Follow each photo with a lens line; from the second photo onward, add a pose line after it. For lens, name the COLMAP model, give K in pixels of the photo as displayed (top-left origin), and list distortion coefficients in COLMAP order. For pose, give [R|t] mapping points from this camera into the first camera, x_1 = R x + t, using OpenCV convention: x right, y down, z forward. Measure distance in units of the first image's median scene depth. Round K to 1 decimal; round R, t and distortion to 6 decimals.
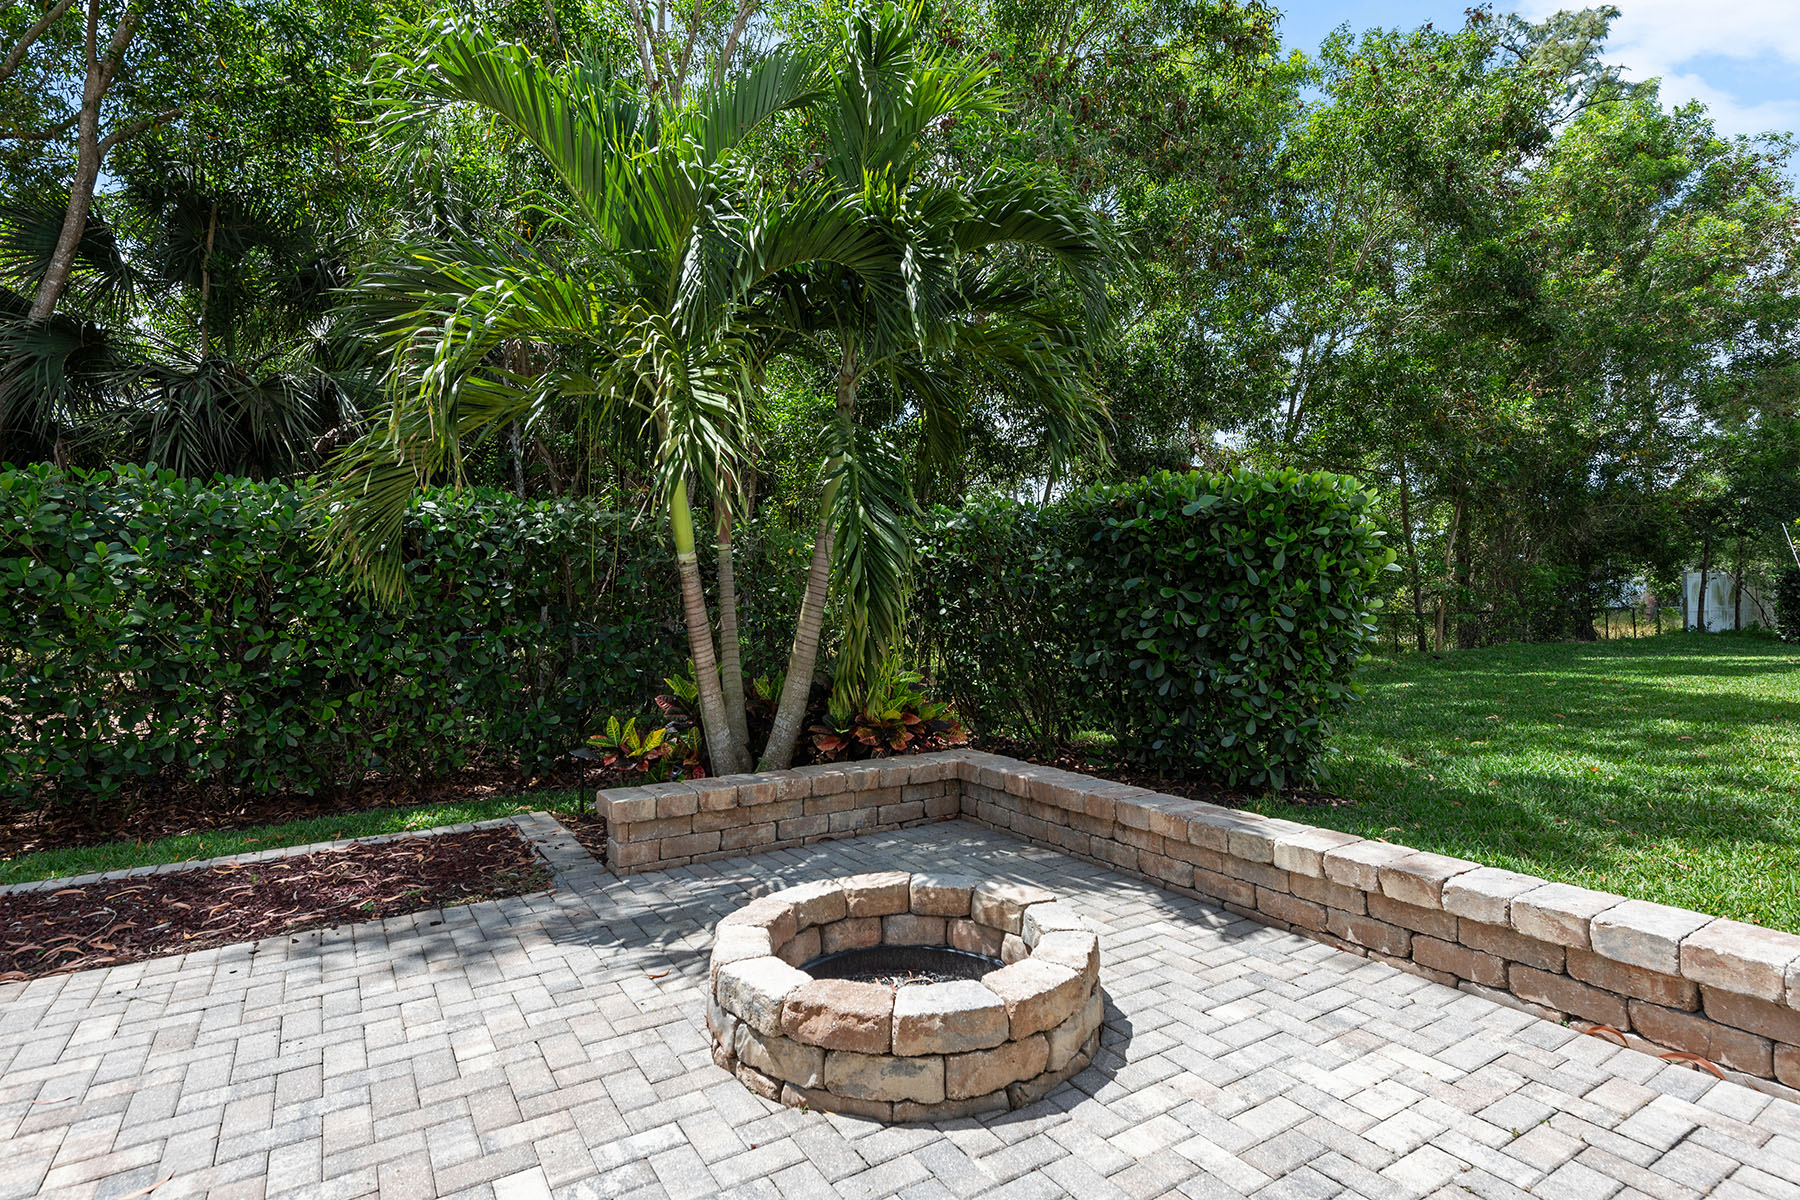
lens RADIAL K [[901.0, 0, 900.2], [0, 901.0, 587.2], [0, 0, 1]] dist [0.015410, -0.001183]
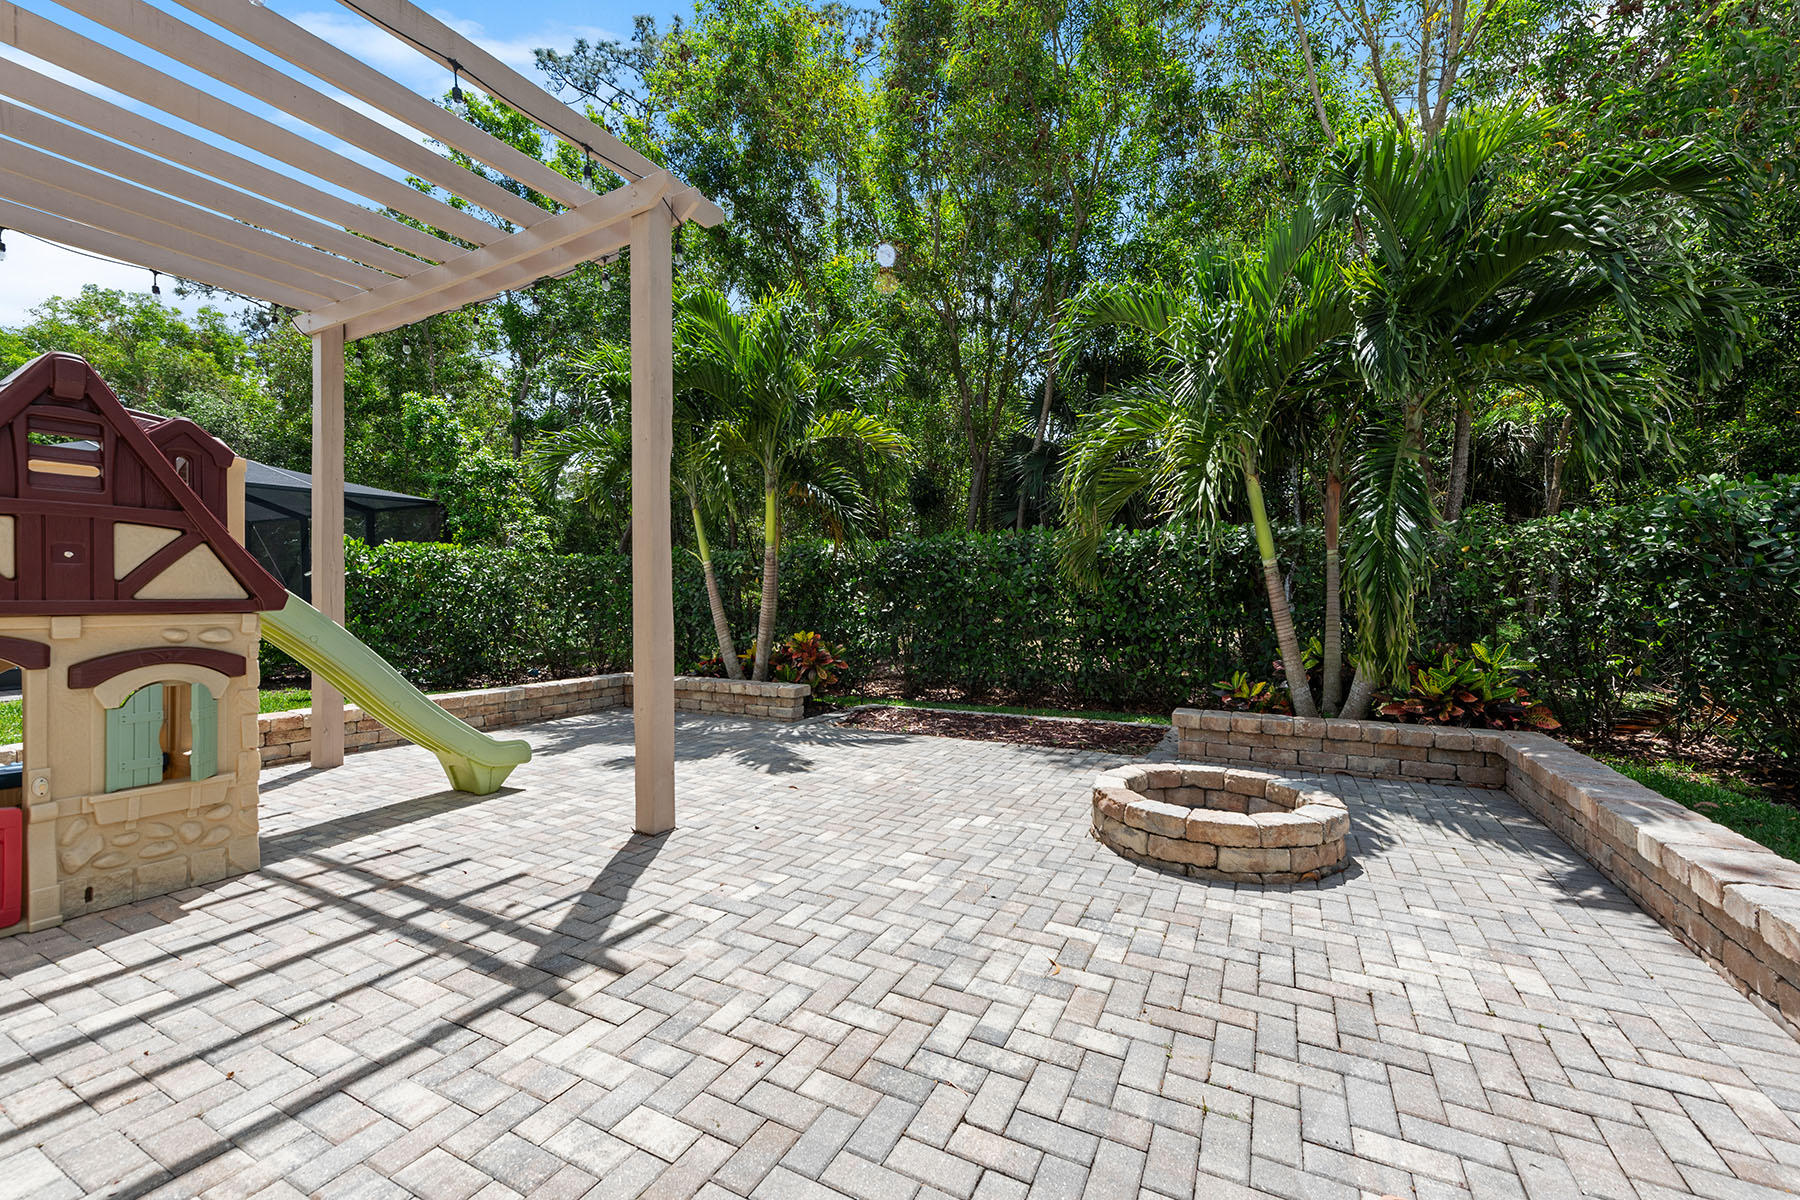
lens RADIAL K [[721.3, 0, 899.0], [0, 721.3, 604.6], [0, 0, 1]] dist [0.007635, -0.000986]
pose [[0.500967, 0.014546, -0.865344, 0.565507], [0.010962, 0.999672, 0.023150, -0.000263], [0.865397, -0.021083, 0.500644, -0.103609]]
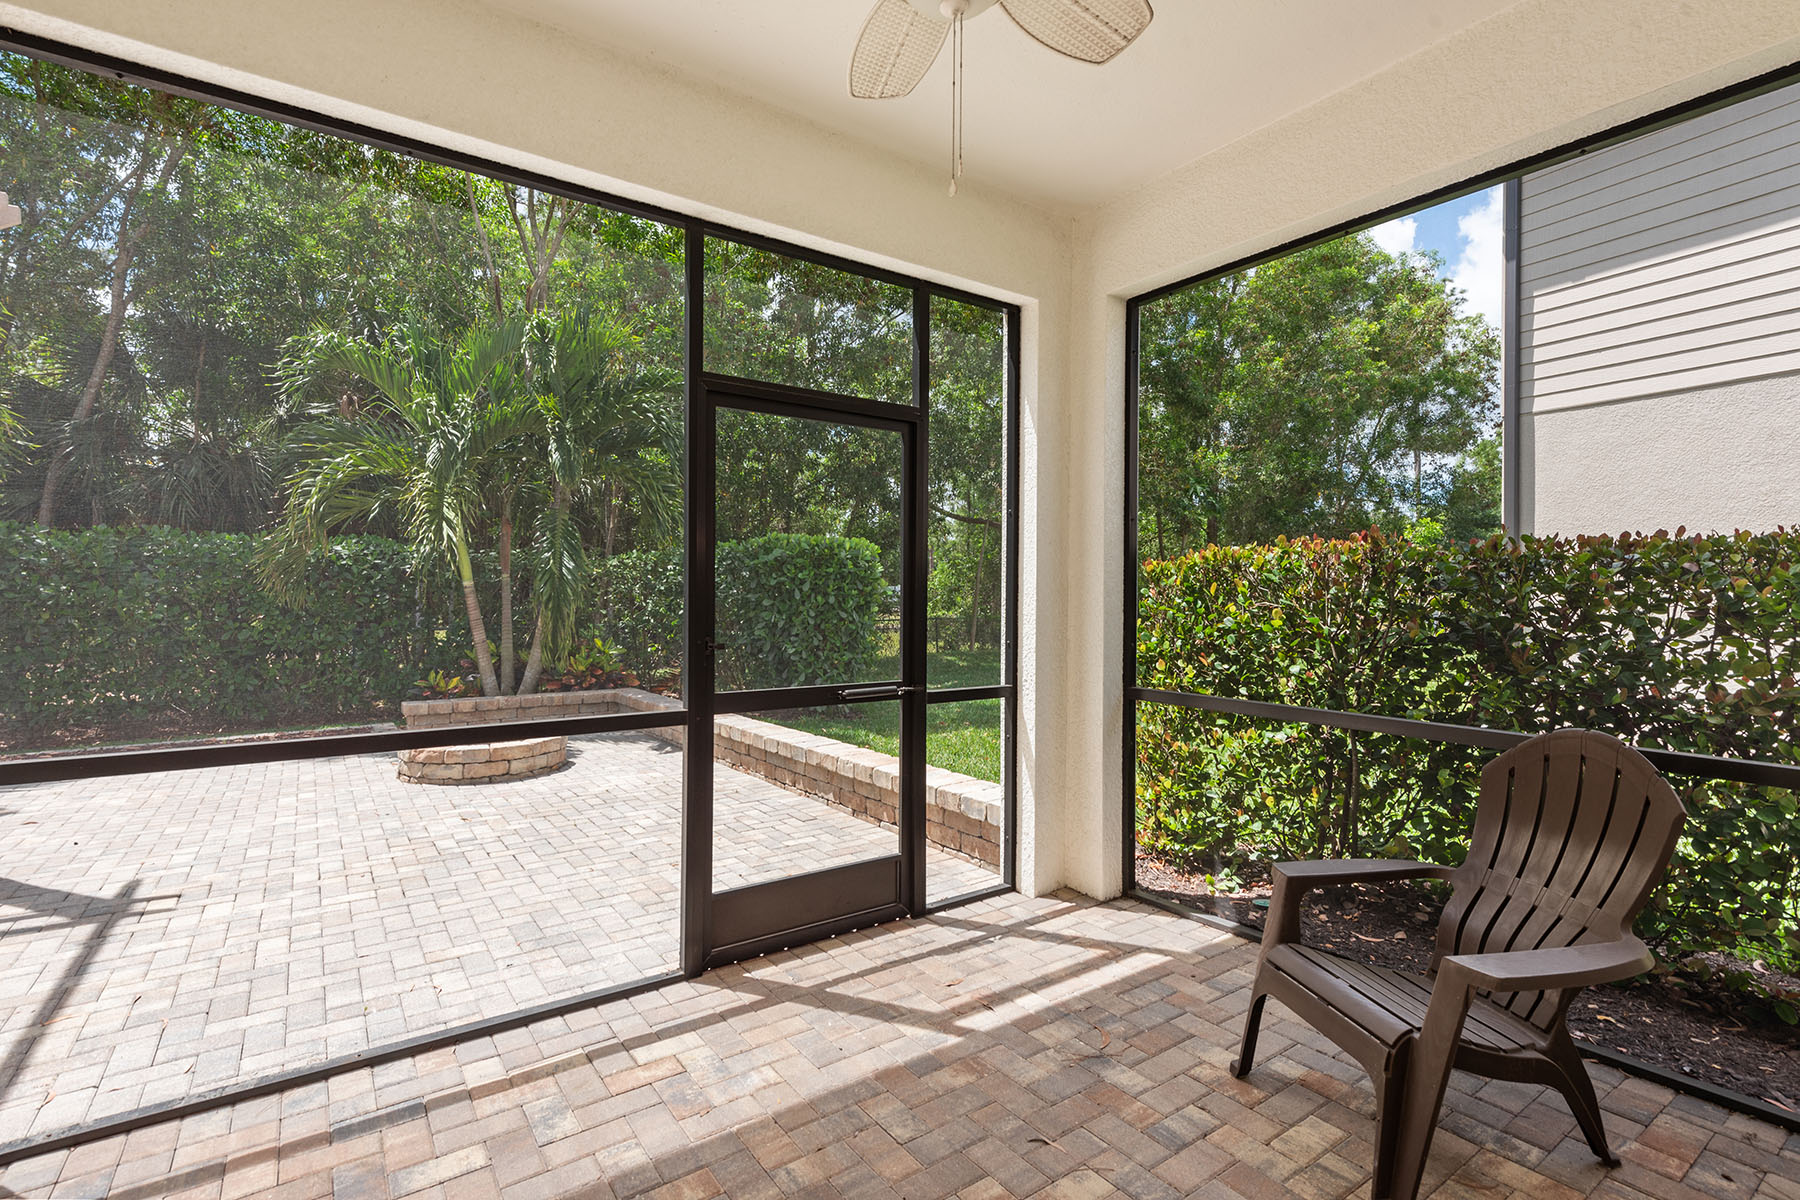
lens RADIAL K [[834.0, 0, 888.9], [0, 834.0, 588.1], [0, 0, 1]] dist [0.015837, -0.000715]
pose [[0.999222, 0.003669, 0.039271, 0.688807], [-0.003627, 0.999993, -0.001141, -0.029836], [-0.039275, 0.000998, 0.999228, -0.927675]]
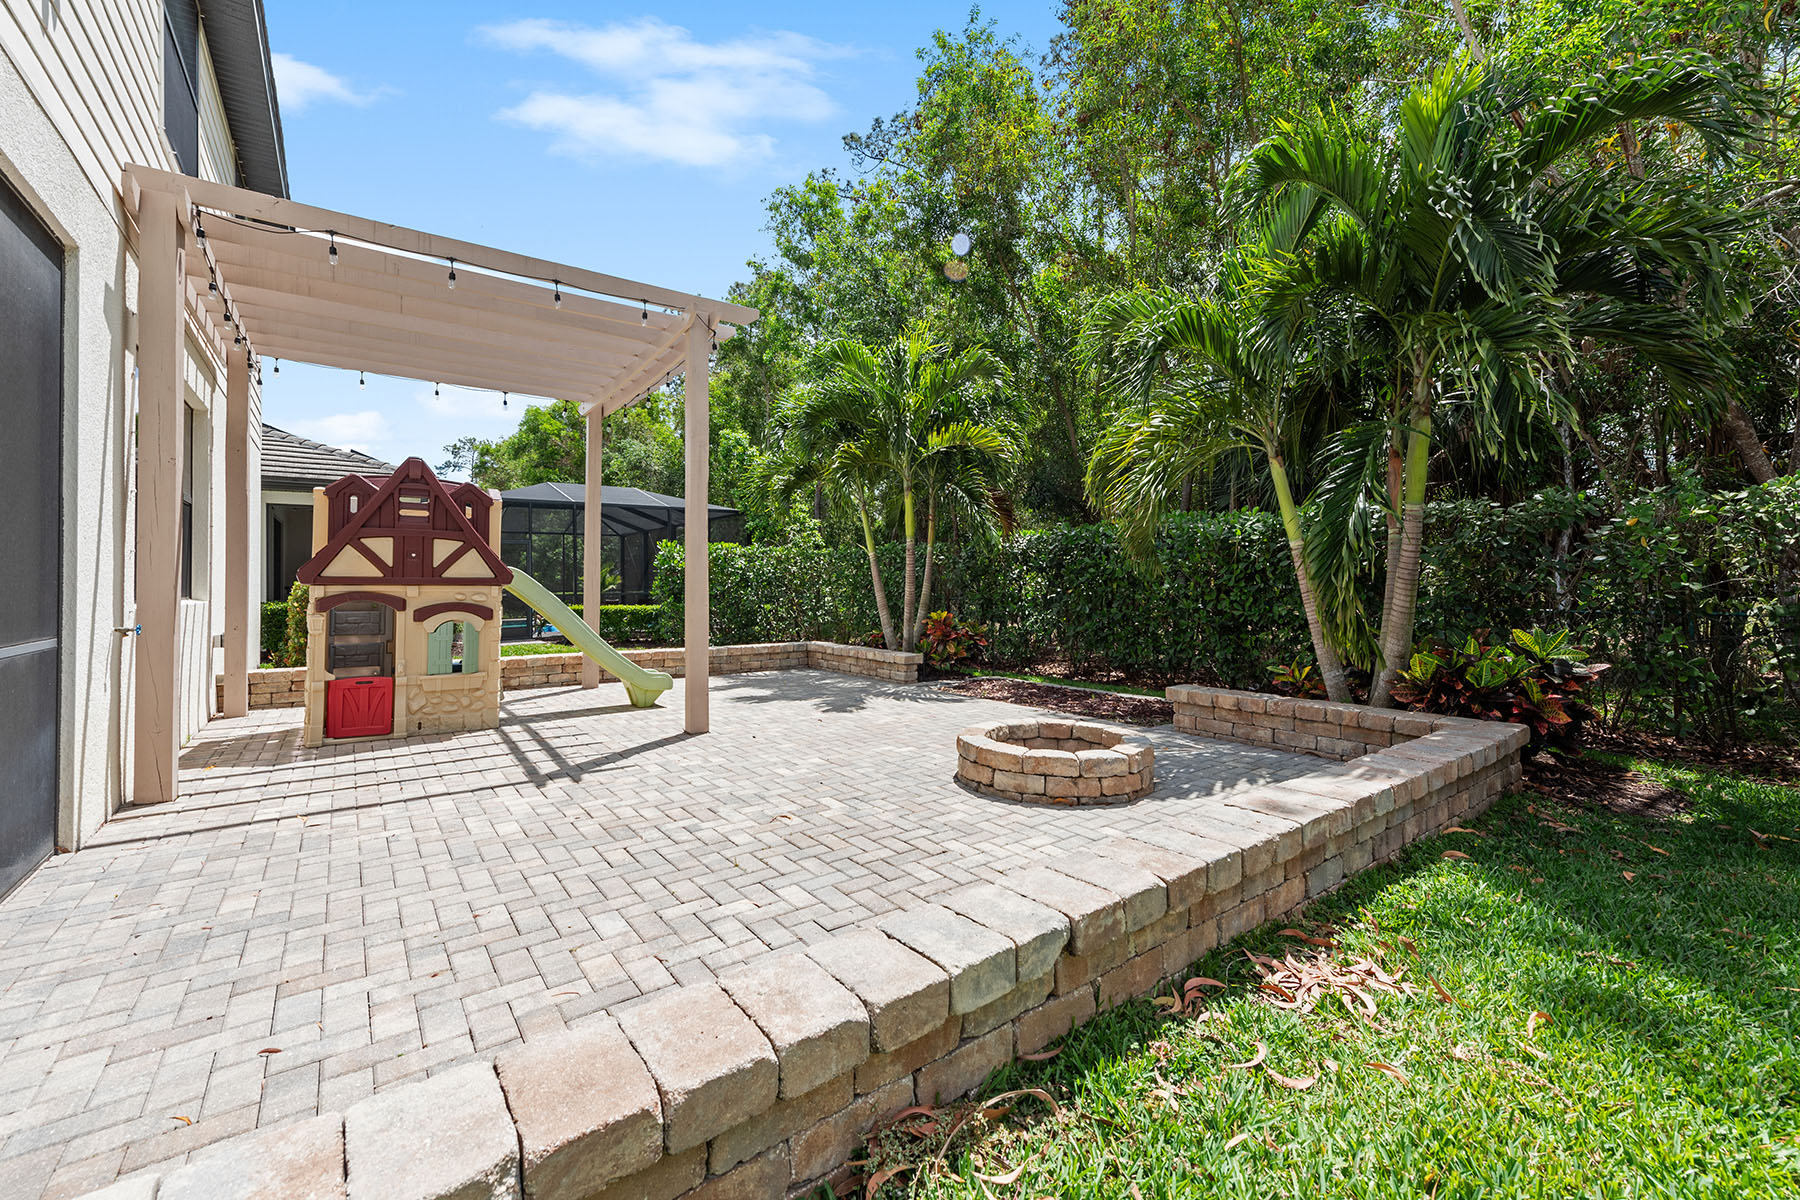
lens RADIAL K [[721.3, 0, 916.6], [0, 721.3, 570.7], [0, 0, 1]] dist [0.007635, -0.000986]
pose [[0.098015, -0.017579, -0.995030, 1.025540], [0.012666, 0.999785, -0.016416, 0.023353], [0.995104, -0.010994, 0.098217, 0.356088]]
